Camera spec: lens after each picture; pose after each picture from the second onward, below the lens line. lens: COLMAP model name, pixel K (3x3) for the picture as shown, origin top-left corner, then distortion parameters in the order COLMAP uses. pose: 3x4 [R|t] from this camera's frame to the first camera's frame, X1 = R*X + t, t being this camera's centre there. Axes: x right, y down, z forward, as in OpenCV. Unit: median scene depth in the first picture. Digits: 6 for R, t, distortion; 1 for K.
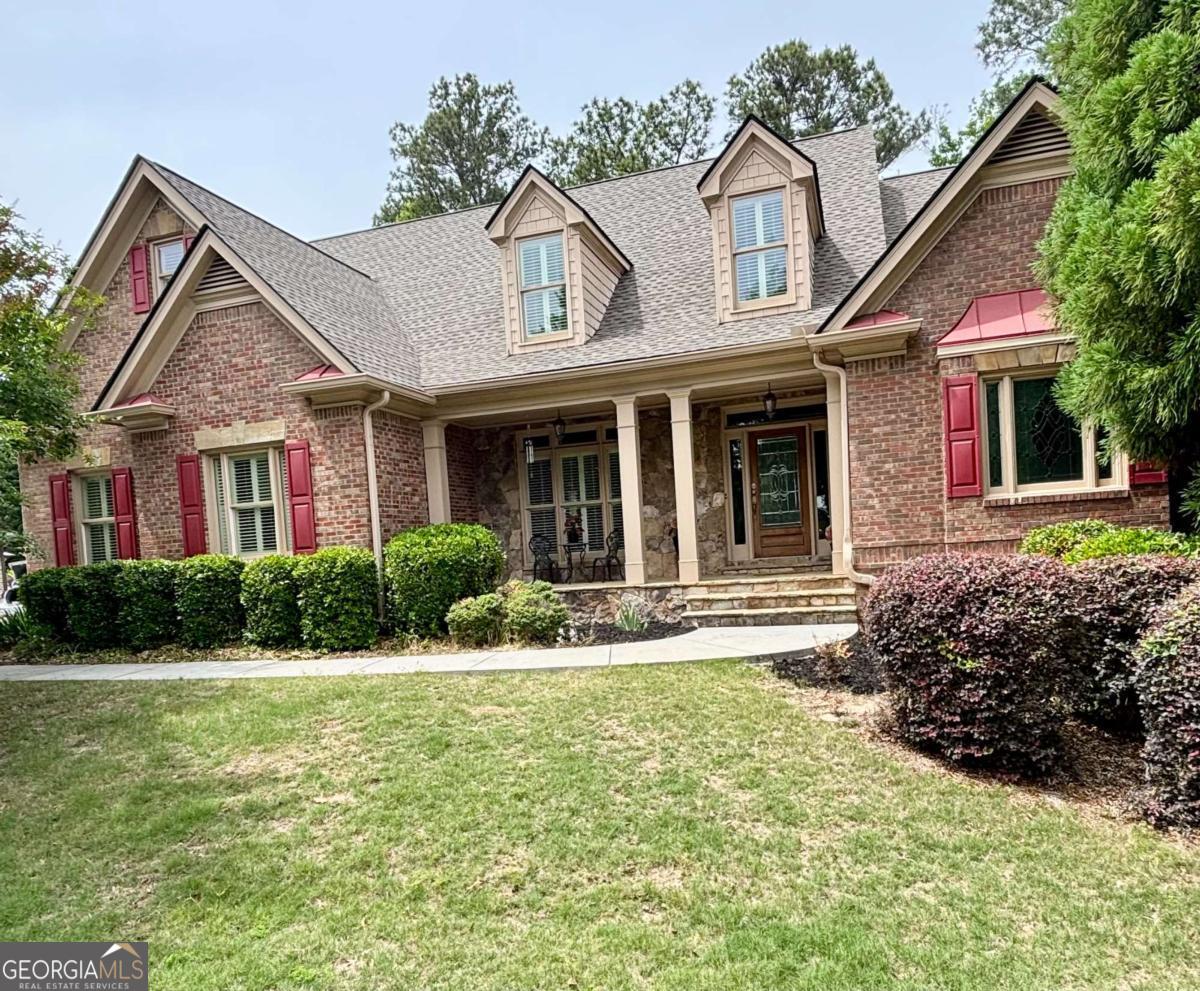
lens RADIAL K [[672.9, 0, 600.0], [0, 672.9, 464.2], [0, 0, 1]] dist [-0.016208, -0.000196]
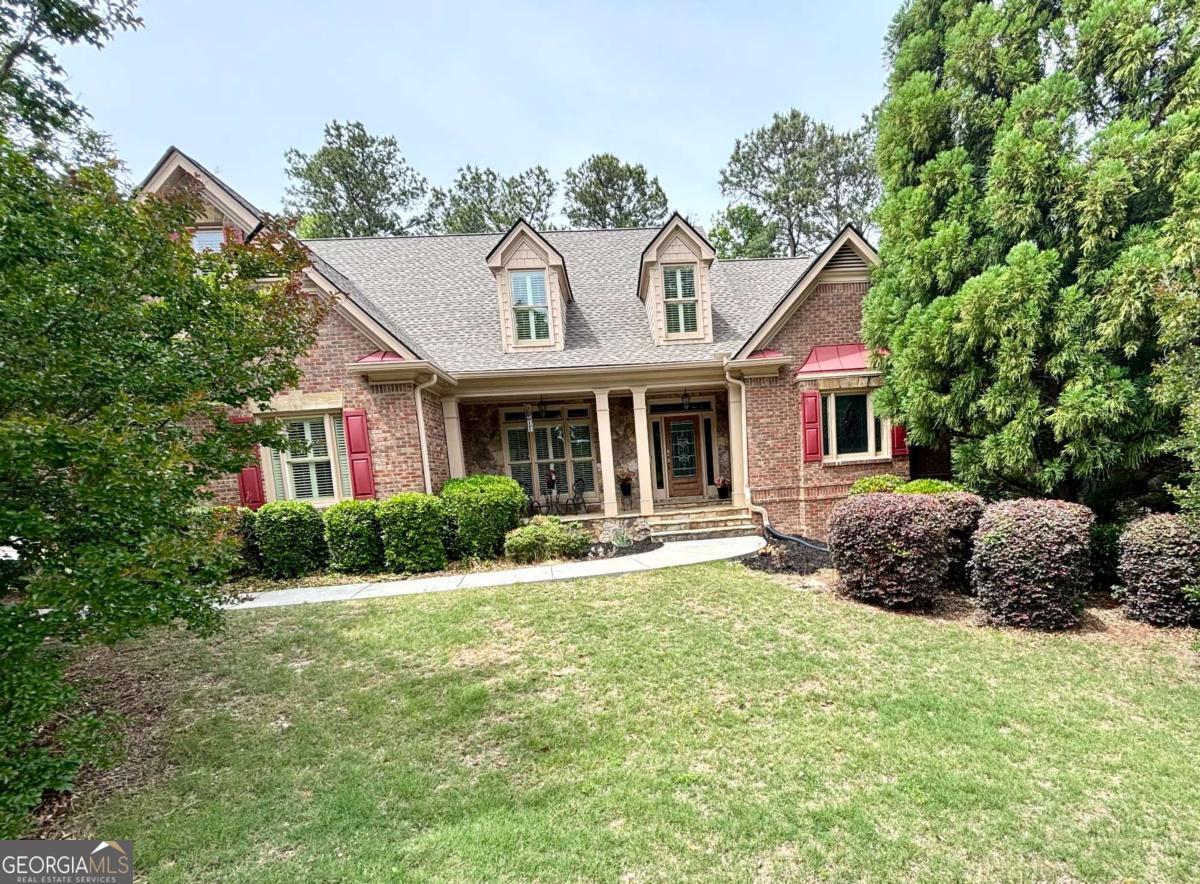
lens RADIAL K [[465.0, 0, 600.0], [0, 465.0, 442.0], [0, 0, 1]] dist [-0.010863, -0.000018]
pose [[0.946142, 0.025145, 0.322773, -0.320417], [-0.031144, 0.999425, 0.013434, 0.000396], [-0.322250, -0.022763, 0.946381, 0.031657]]
